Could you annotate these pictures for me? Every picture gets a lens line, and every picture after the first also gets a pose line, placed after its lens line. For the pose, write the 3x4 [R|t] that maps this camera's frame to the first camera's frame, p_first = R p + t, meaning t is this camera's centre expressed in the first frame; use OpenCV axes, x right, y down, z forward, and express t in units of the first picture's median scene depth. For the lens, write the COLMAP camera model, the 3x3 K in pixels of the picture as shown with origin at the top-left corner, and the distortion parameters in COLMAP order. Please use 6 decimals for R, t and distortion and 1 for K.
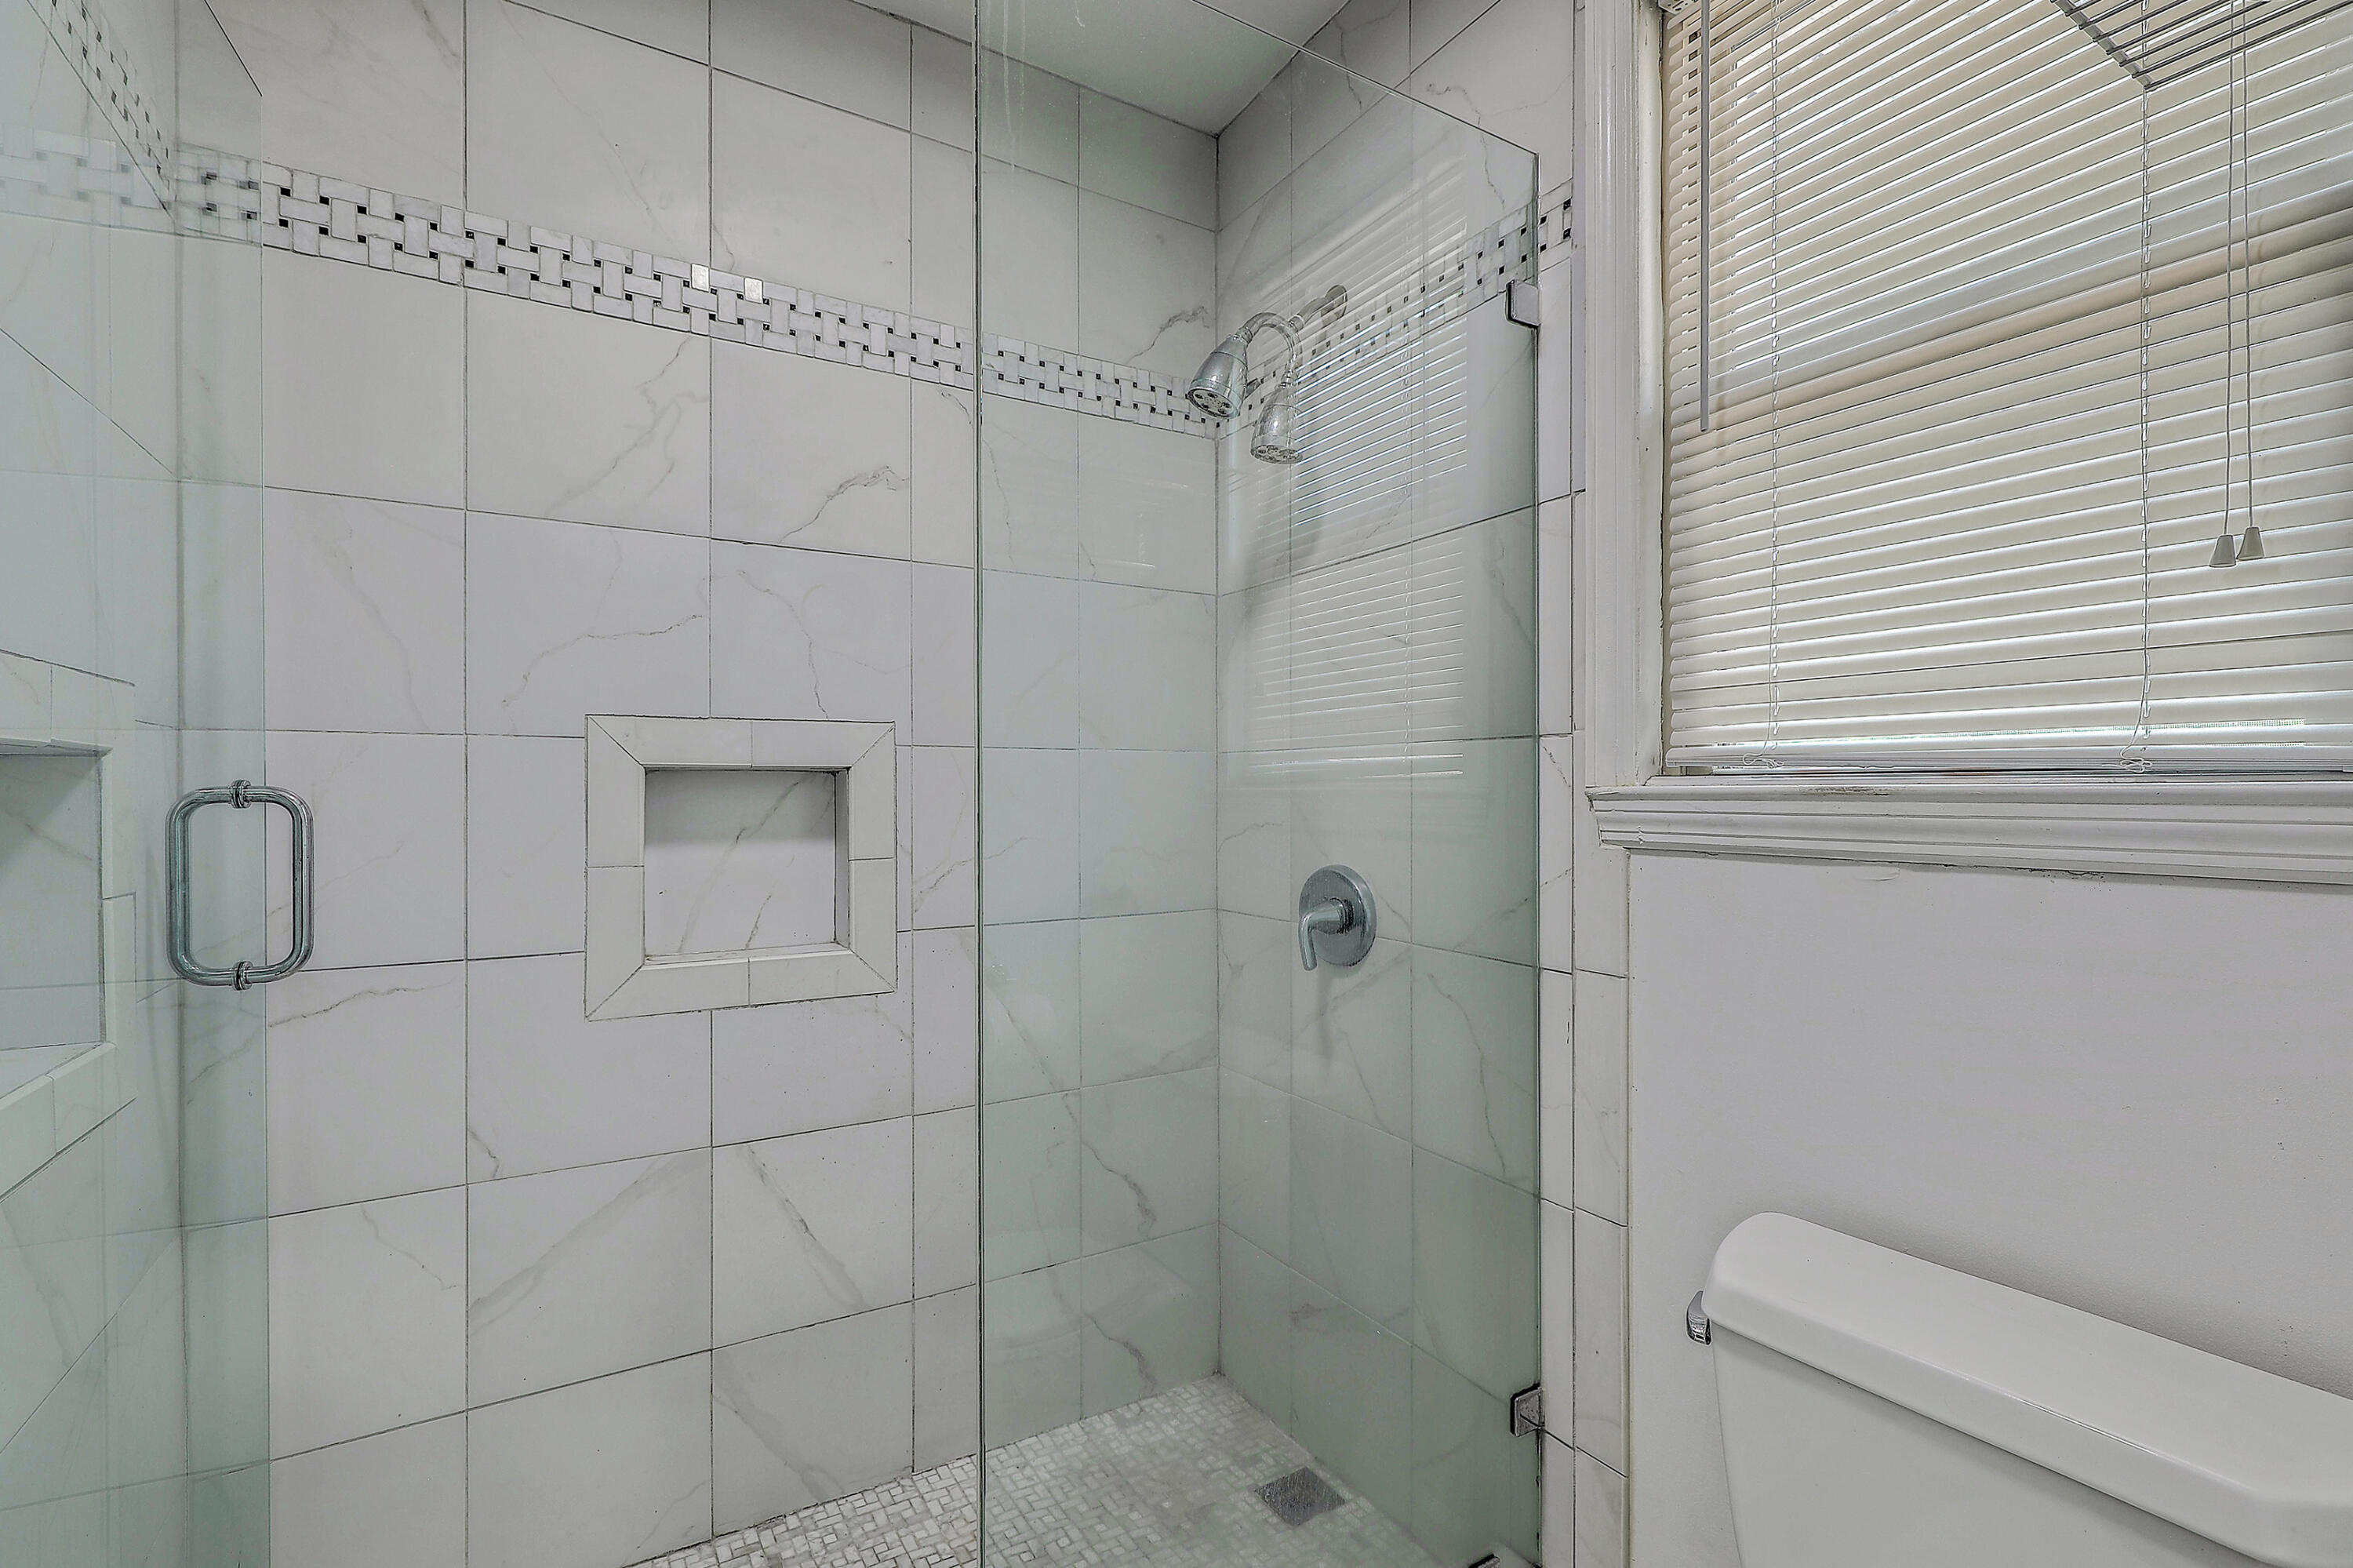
lens RADIAL K [[1070.1, 0, 1173.5], [0, 1070.1, 793.7], [0, 0, 1]] dist [0.000158, 0.000414]
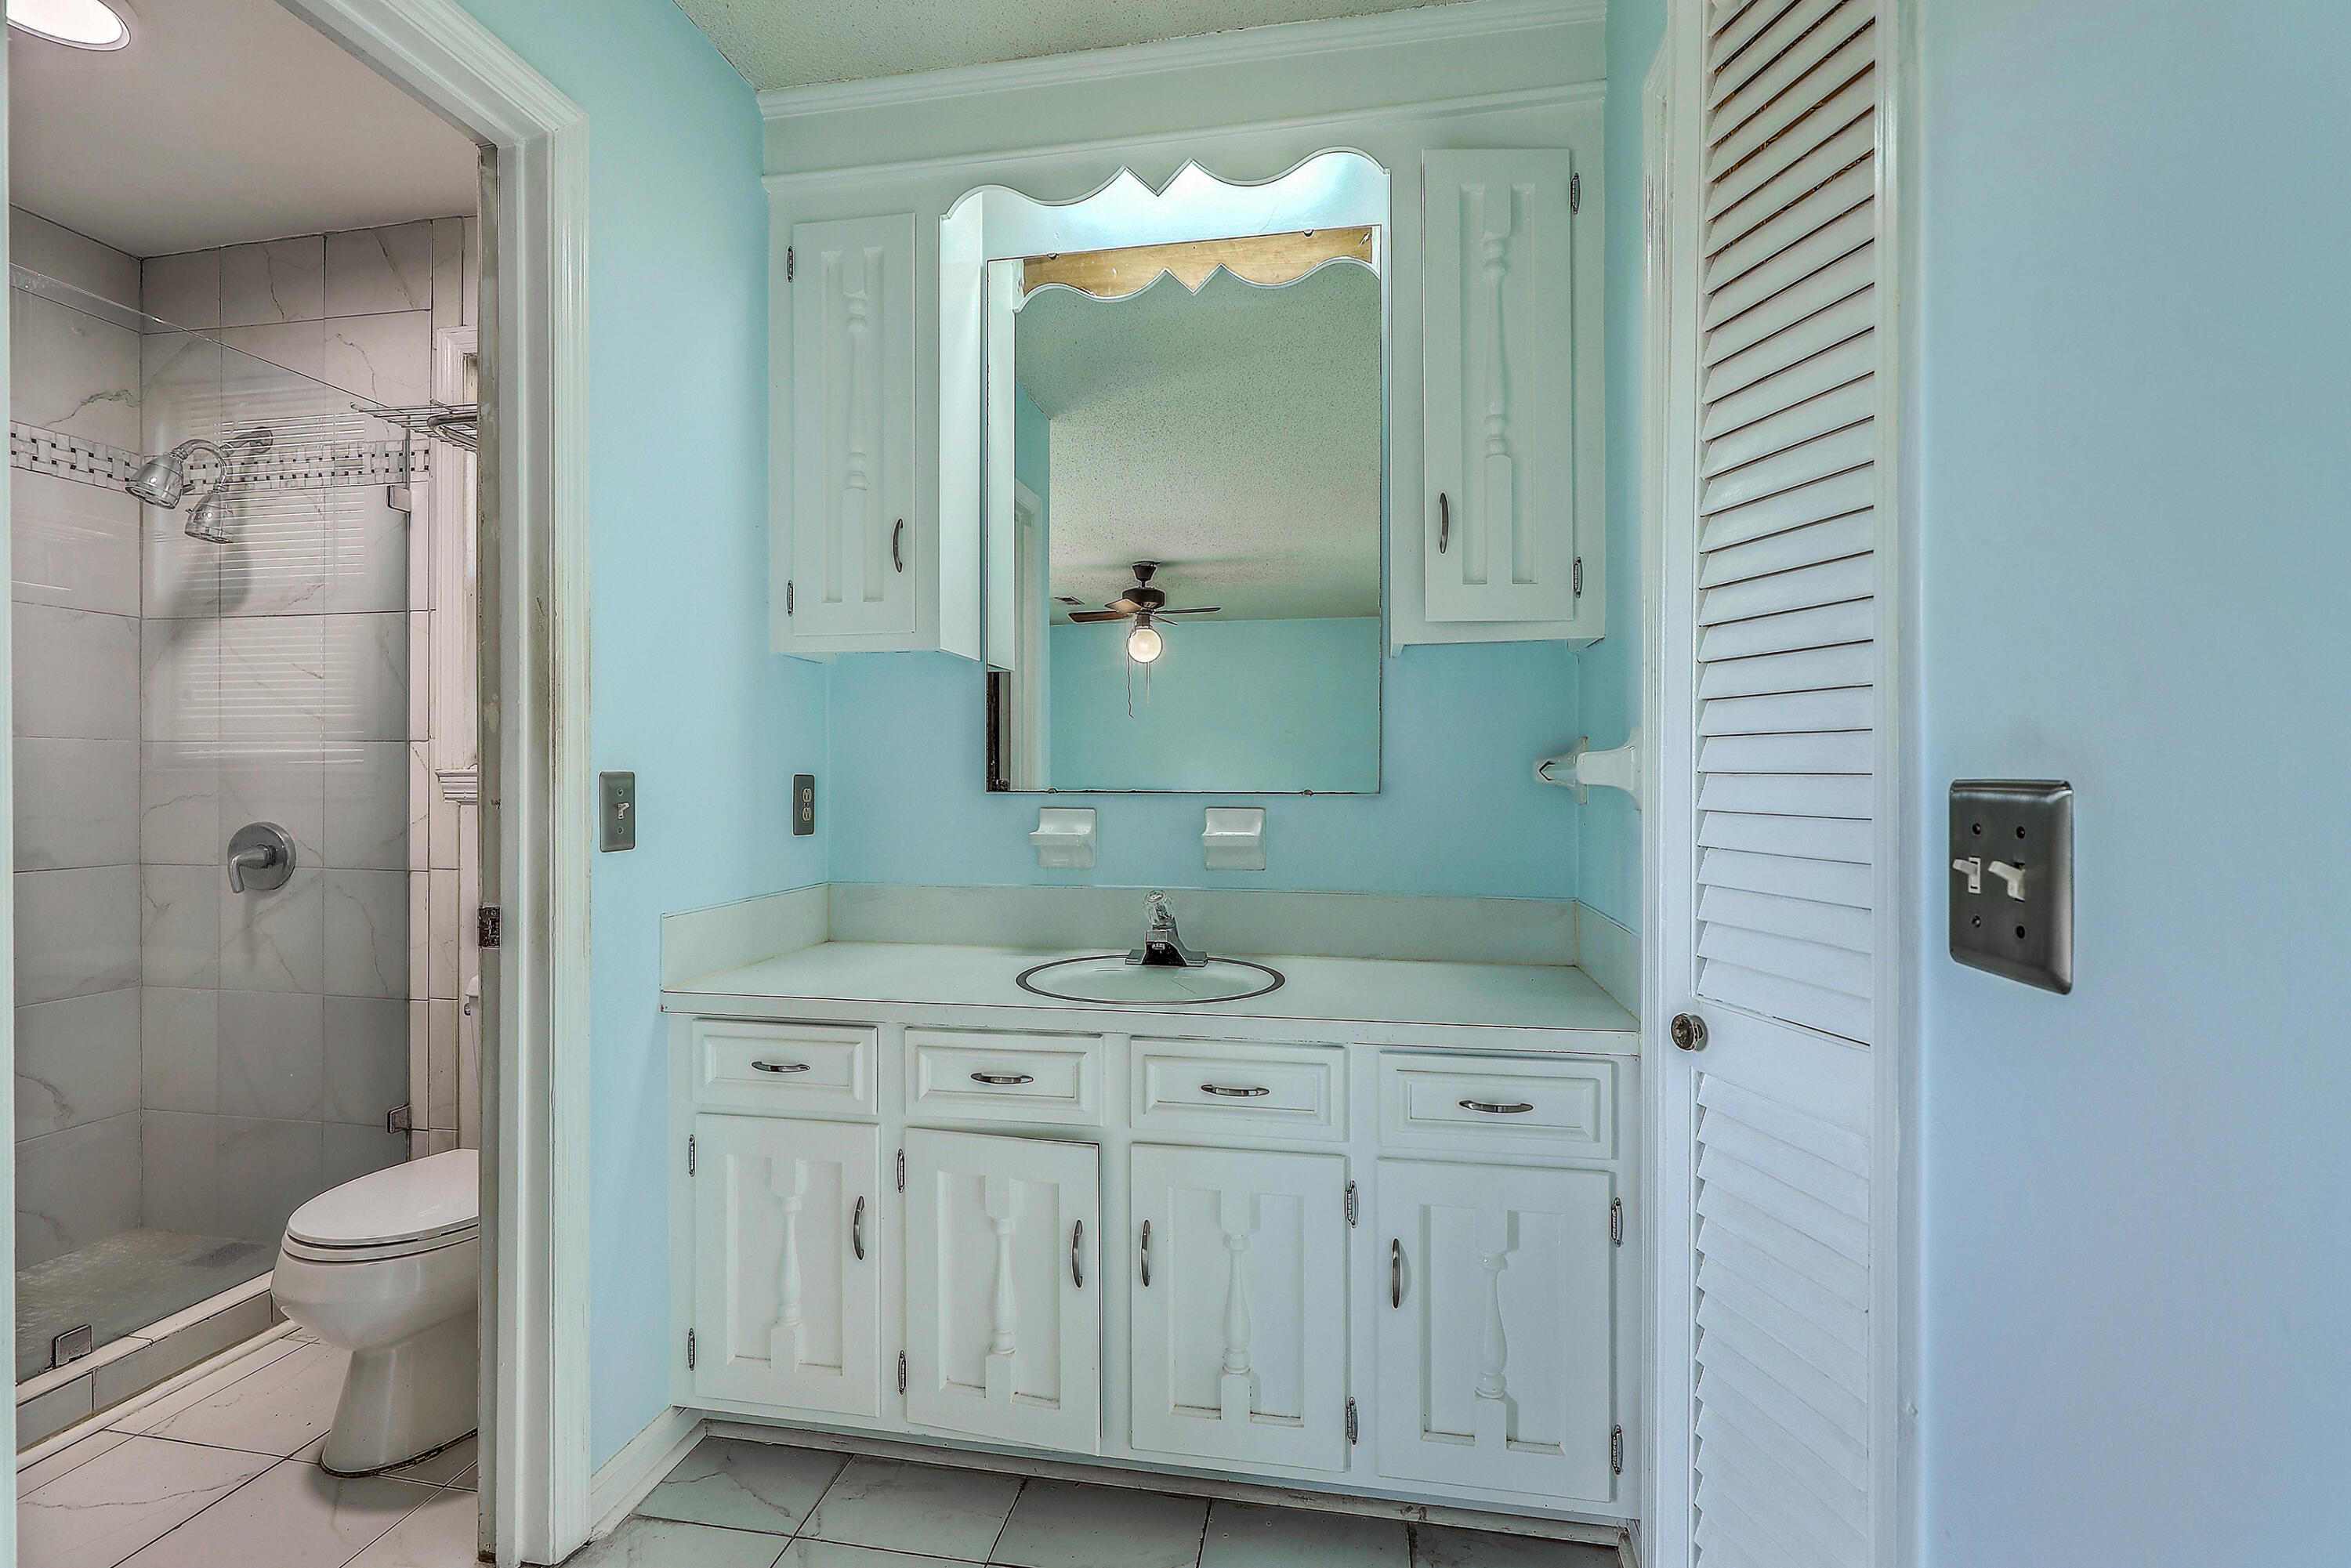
lens RADIAL K [[1069.1, 0, 1170.4], [0, 1069.1, 779.7], [0, 0, 1]] dist [0.000158, 0.000414]
pose [[0.656006, 0.003315, 0.754749, -0.140027], [-0.001189, 0.999994, -0.003359, 0.012314], [-0.754755, 0.001306, 0.656005, -0.919491]]
